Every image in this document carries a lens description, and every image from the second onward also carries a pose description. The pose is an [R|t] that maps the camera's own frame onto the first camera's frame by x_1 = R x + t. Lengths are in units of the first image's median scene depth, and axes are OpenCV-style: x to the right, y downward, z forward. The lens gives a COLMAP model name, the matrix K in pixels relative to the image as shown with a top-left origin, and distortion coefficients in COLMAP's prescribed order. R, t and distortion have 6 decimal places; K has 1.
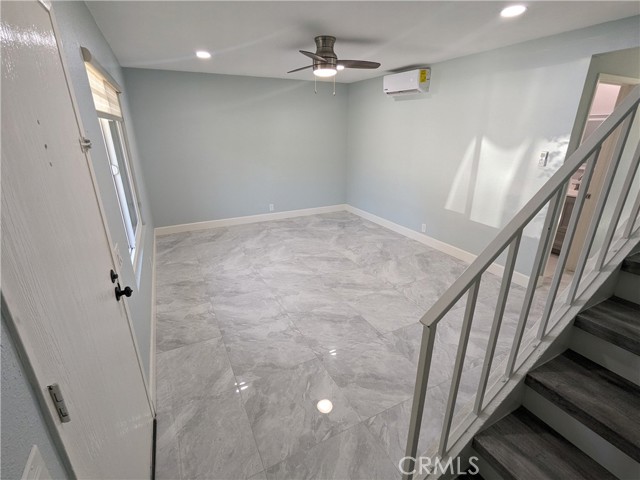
lens RADIAL K [[304.3, 0, 319.0], [0, 304.3, 239.9], [0, 0, 1]] dist [-0.001781, 0.000598]
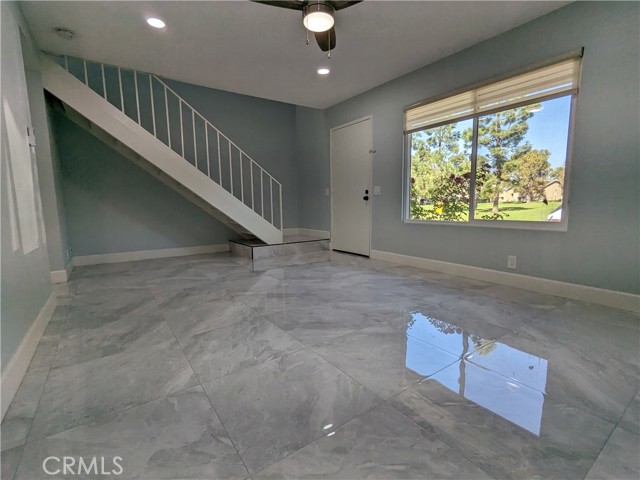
lens RADIAL K [[304.3, 0, 320.1], [0, 304.3, 240.3], [0, 0, 1]] dist [-0.001781, 0.000598]
pose [[-0.988710, 0.032887, -0.146189, 0.116780], [-0.037392, 0.890602, 0.453243, -0.334825], [0.145101, 0.453592, -0.879318, 1.550097]]
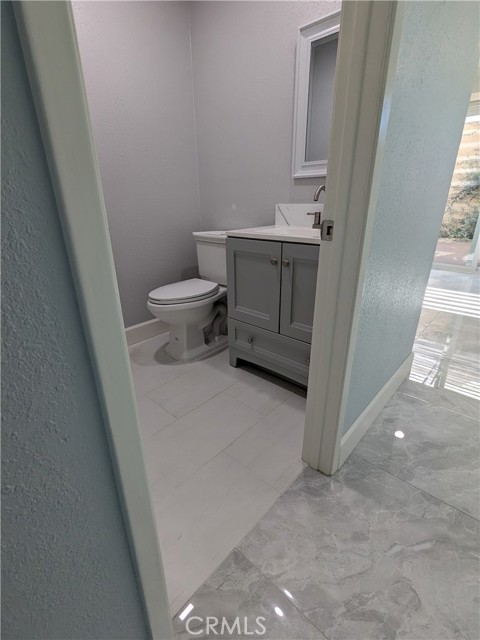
lens RADIAL K [[304.3, 0, 238.1], [0, 304.3, 320.5], [0, 0, 1]] dist [-0.001781, 0.000598]
pose [[0.343017, 0.342407, -0.874698, 0.085056], [-0.308934, 0.920515, 0.239192, 0.083992], [0.887074, 0.188177, 0.421533, 0.285941]]
